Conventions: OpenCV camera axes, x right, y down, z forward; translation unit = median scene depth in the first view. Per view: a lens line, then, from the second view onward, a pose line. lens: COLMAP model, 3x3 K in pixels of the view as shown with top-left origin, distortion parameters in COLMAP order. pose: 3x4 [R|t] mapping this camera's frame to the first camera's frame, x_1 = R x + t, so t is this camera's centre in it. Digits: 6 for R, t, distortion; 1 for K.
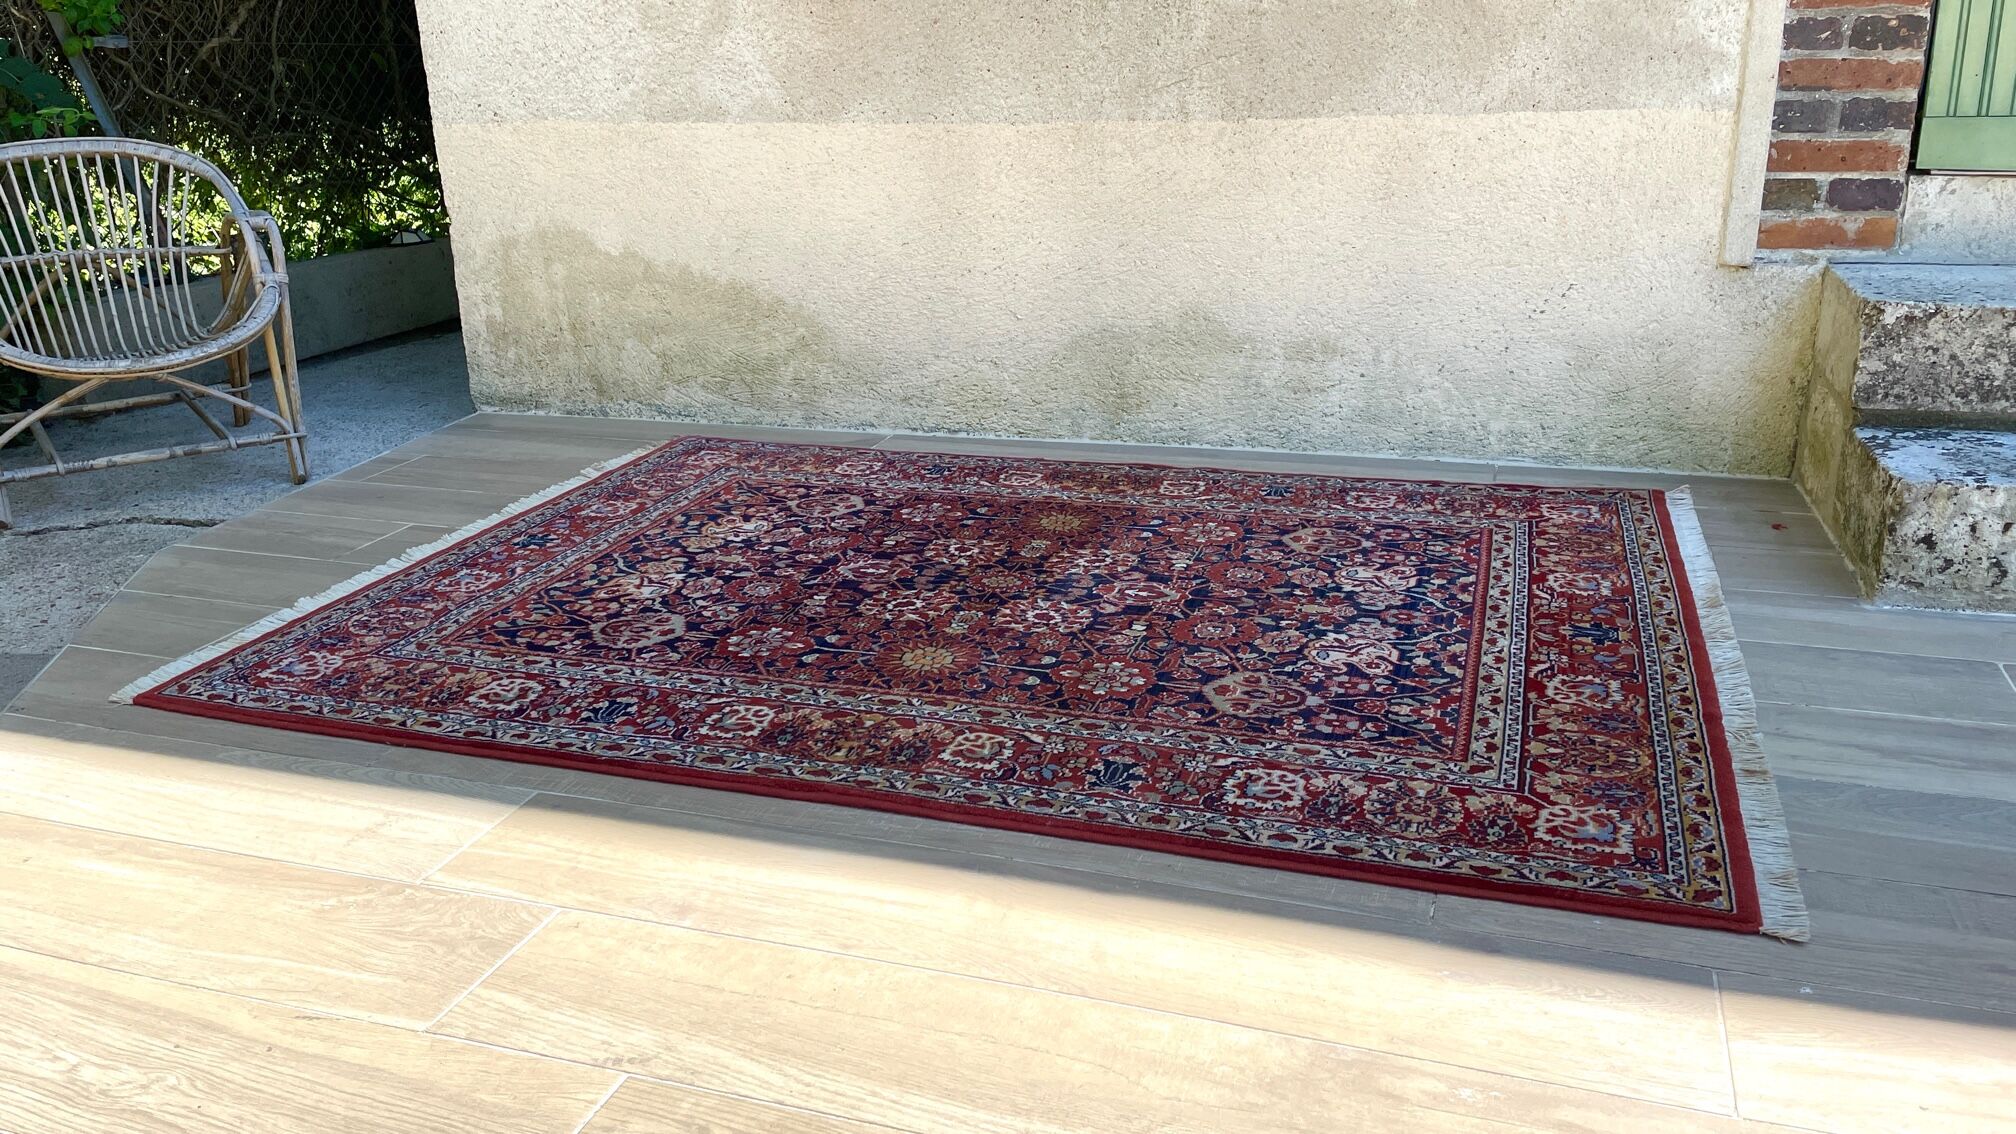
lens RADIAL K [[1518.5, 0, 1001.4], [0, 1518.5, 525.0], [0, 0, 1]] dist [0.118422, -0.185854]
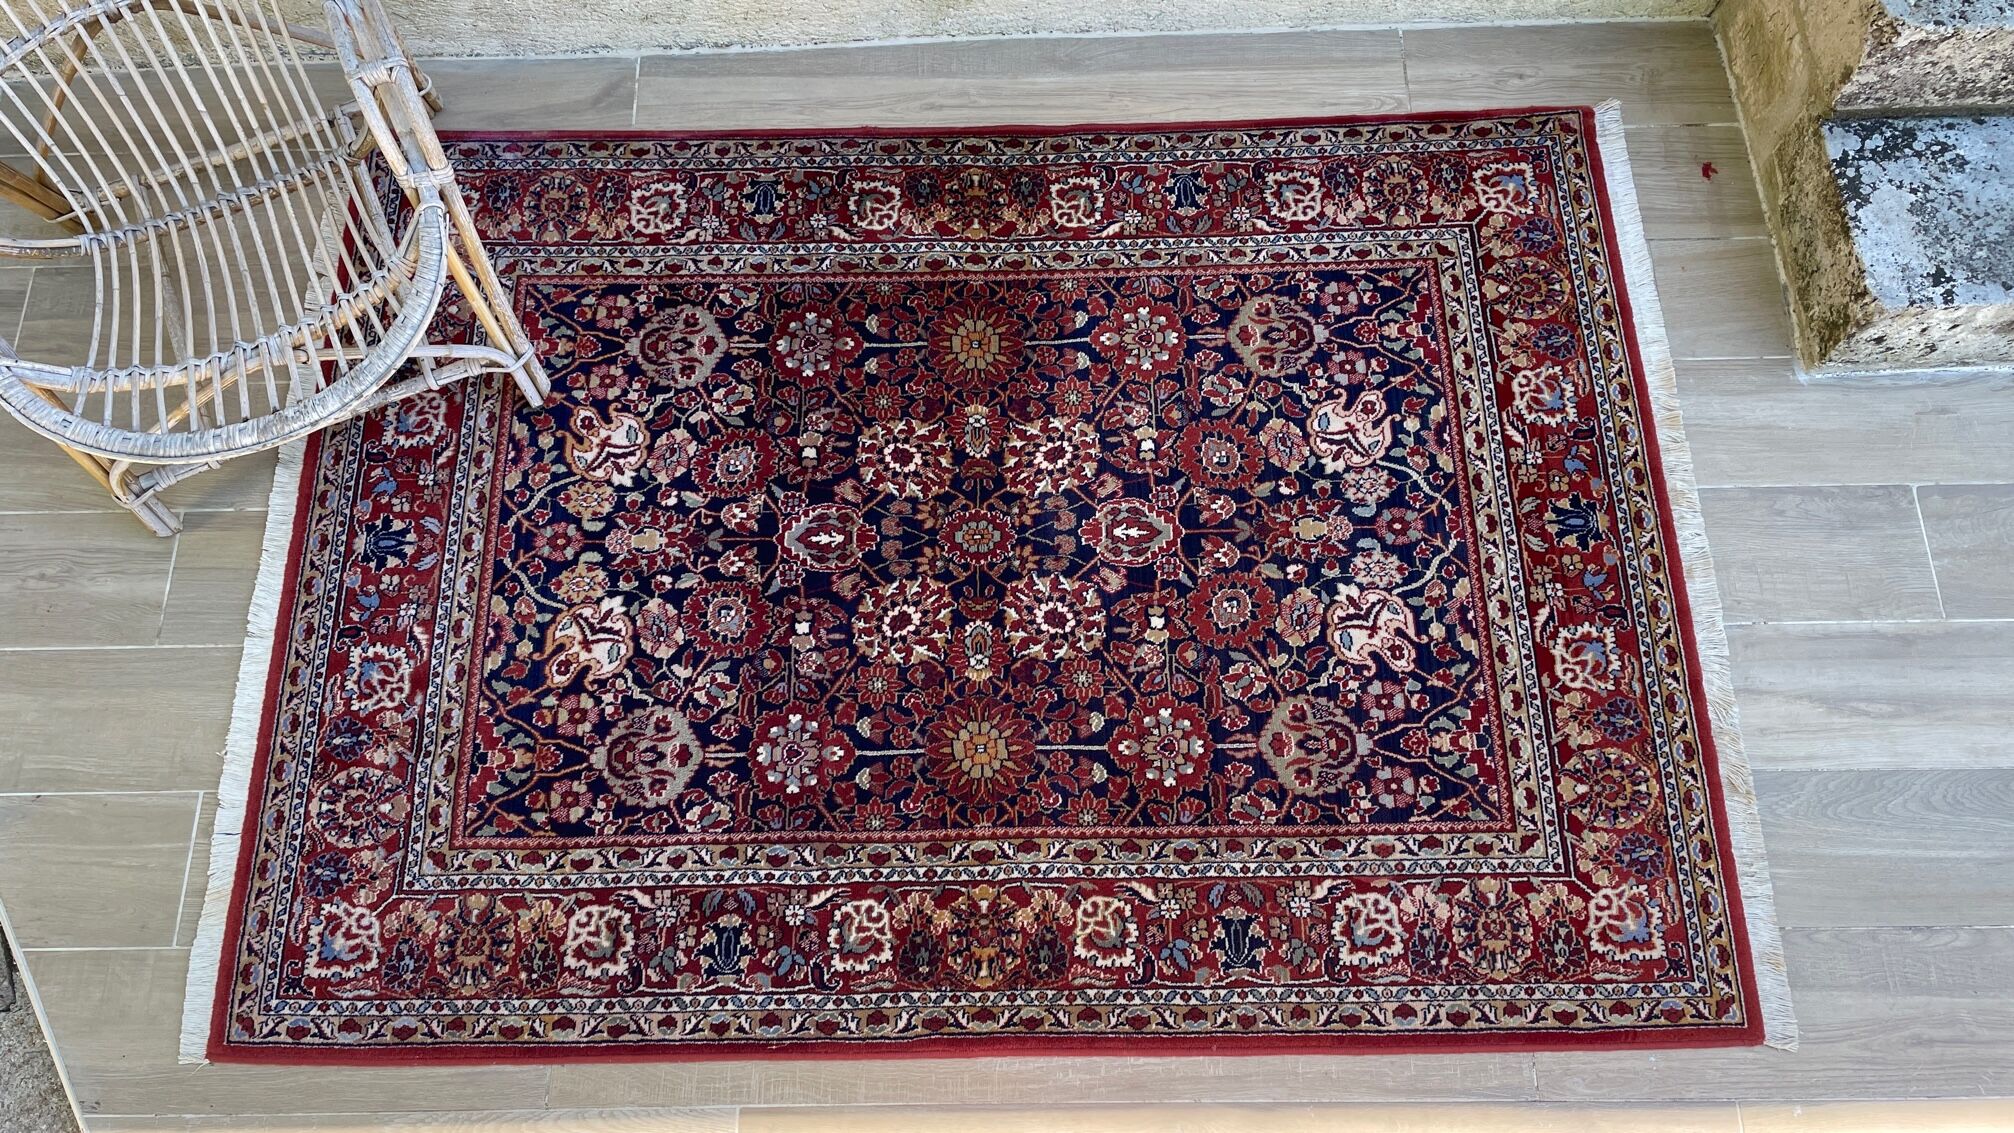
lens RADIAL K [[1538.7, 0, 1001.0], [0, 1538.7, 559.7], [0, 0, 1]] dist [0.124038, -0.212487]
pose [[0.941798, -0.307901, 0.134954, -0.131625], [0.093824, 0.626223, 0.773978, -0.761748], [-0.322820, -0.716269, 0.618664, 0.449657]]
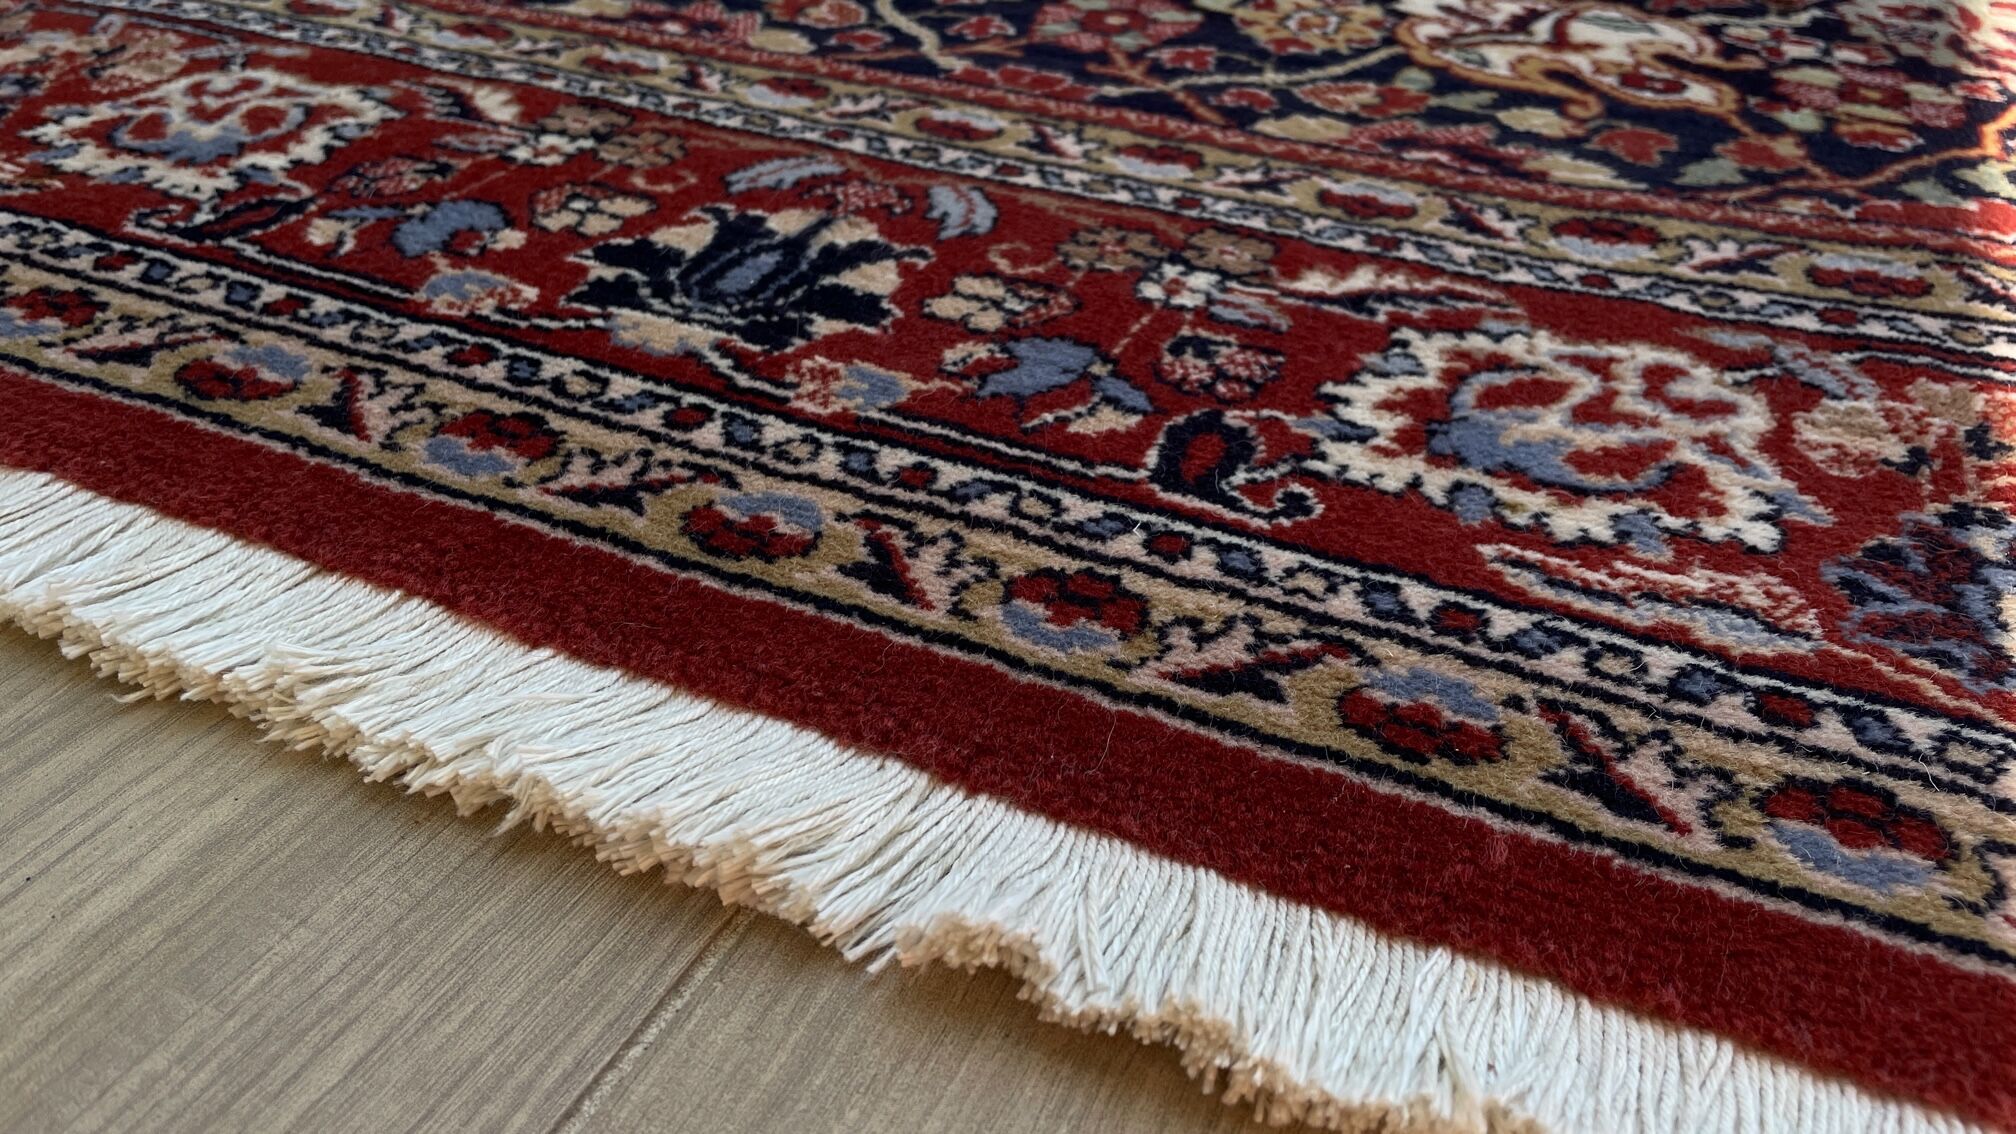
lens RADIAL K [[1513.1, 0, 1039.9], [0, 1513.1, 595.9], [0, 0, 1]] dist [0.084710, -0.119991]
pose [[0.092861, -0.572749, 0.814454, -0.548907], [0.279709, 0.800055, 0.530731, -0.044153], [-0.955583, 0.178526, 0.234497, 1.178235]]
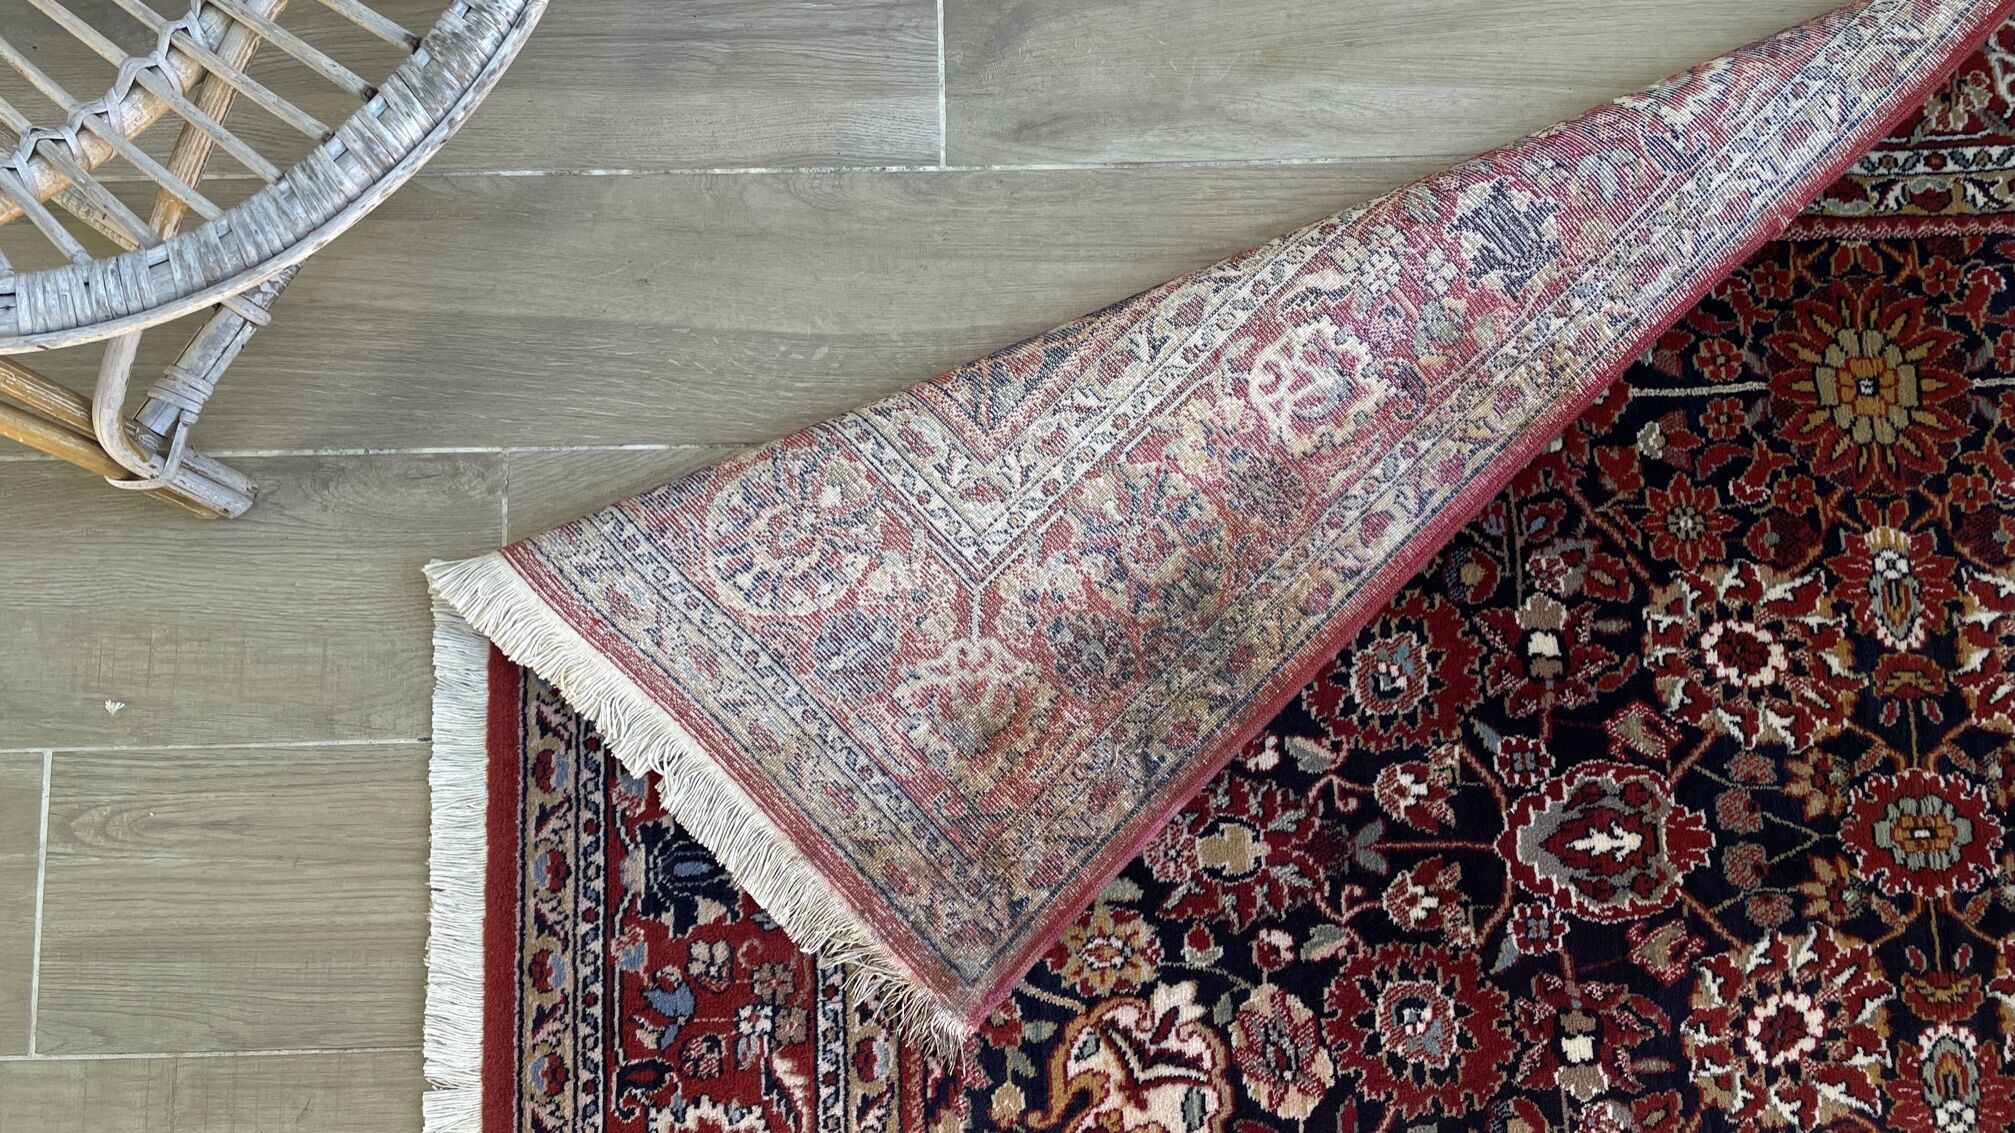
lens RADIAL K [[1512.4, 0, 1039.3], [0, 1512.4, 595.4], [0, 0, 1]] dist [0.084710, -0.119991]
pose [[0.931709, -0.351816, 0.090243, -0.285902], [0.072521, 0.423659, 0.902914, -0.463914], [-0.355892, -0.834709, 0.420241, 1.074350]]
